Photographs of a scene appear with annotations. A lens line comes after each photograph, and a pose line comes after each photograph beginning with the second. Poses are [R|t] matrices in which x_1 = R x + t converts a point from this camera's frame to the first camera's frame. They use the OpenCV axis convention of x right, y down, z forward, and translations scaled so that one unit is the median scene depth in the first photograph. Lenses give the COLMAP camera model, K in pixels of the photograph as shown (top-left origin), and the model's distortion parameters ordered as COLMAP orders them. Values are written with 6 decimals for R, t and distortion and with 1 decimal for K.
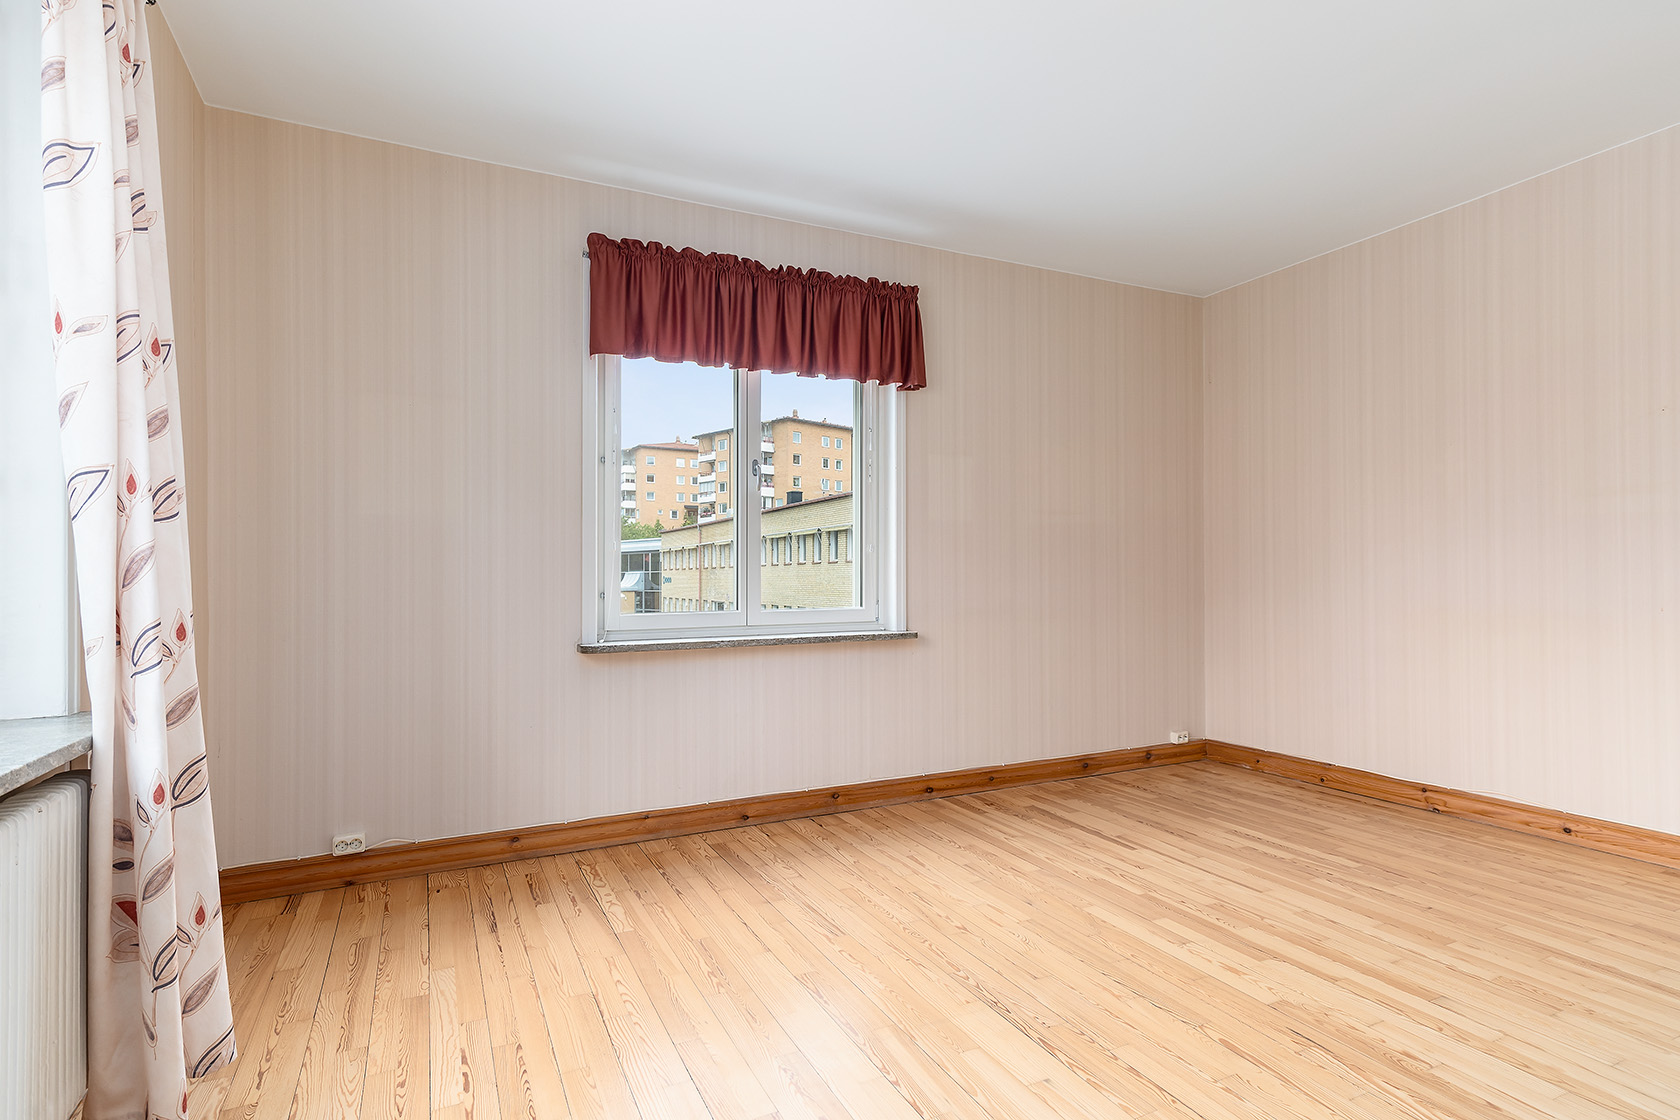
lens RADIAL K [[855.6, 0, 837.0], [0, 855.6, 565.6], [0, 0, 1]] dist [-0.005626, 0.001089]
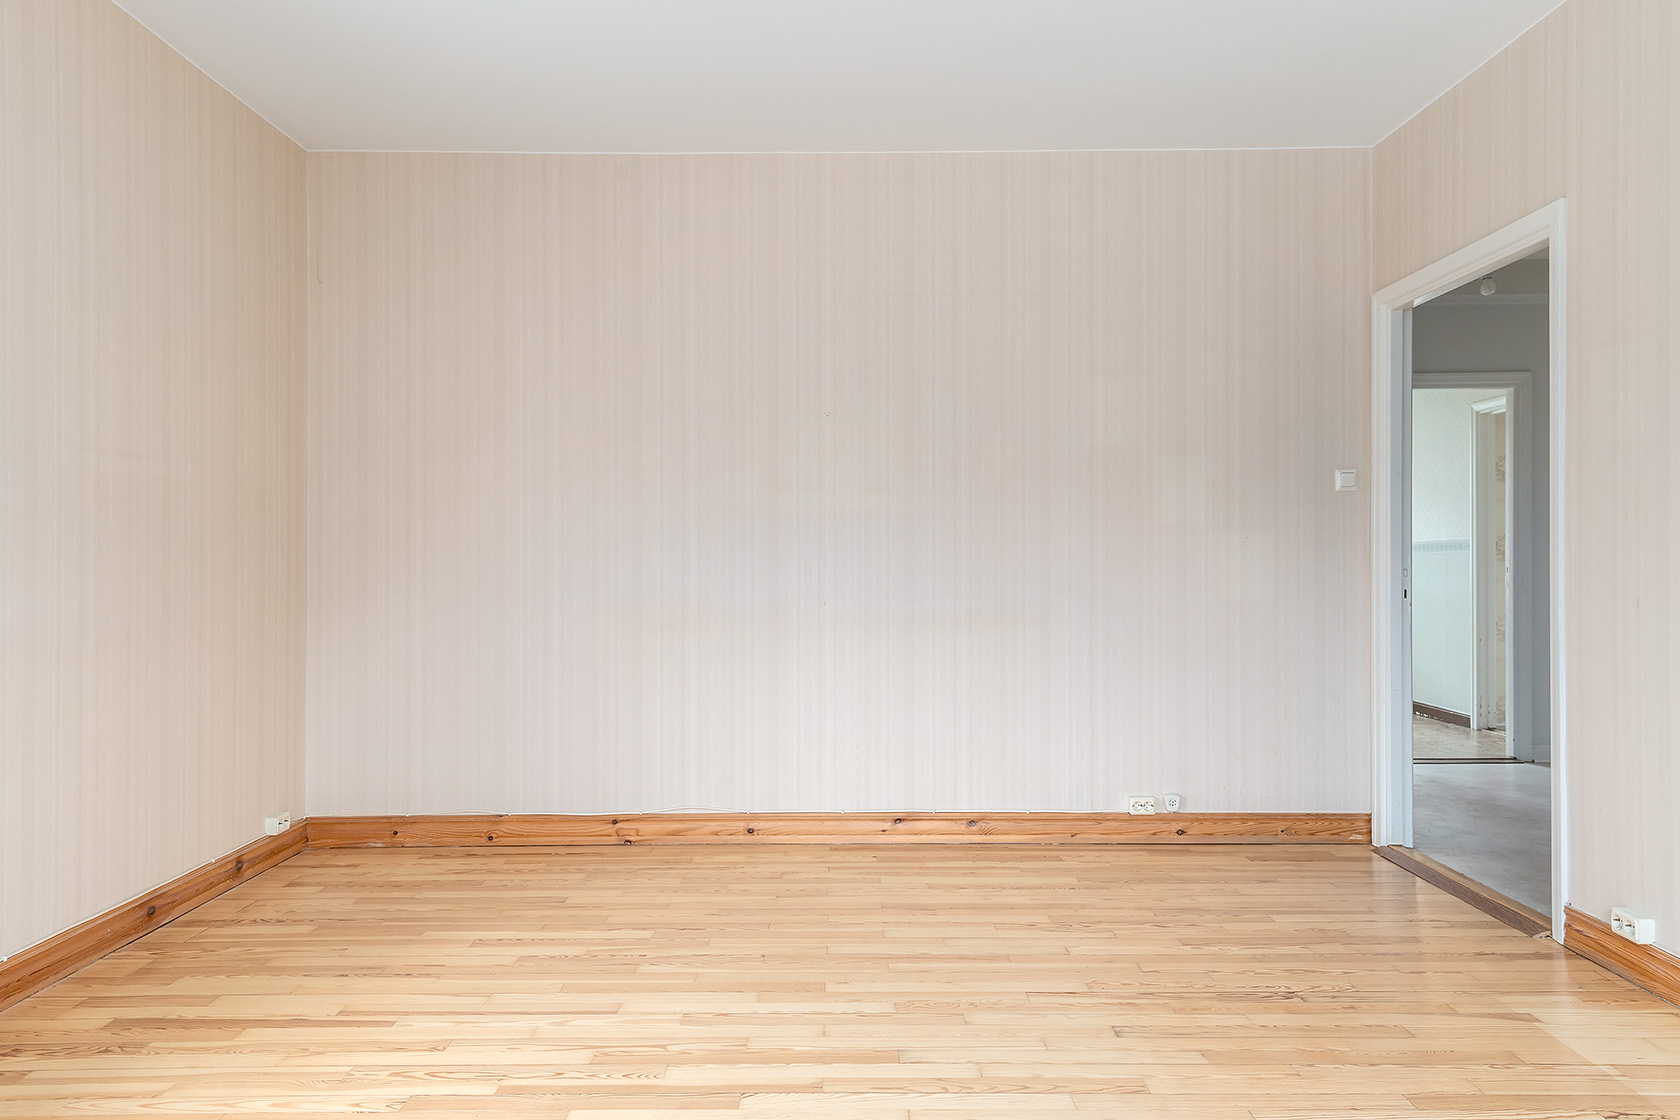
lens RADIAL K [[1047.1, 0, 843.6], [0, 1047.1, 564.9], [0, 0, 1]] dist [0.017543, 0.001081]
pose [[0.415860, 0.007716, 0.909396, -0.189515], [-0.011071, 0.999933, -0.003422, 0.007190], [-0.909361, -0.008645, 0.415917, 0.386453]]
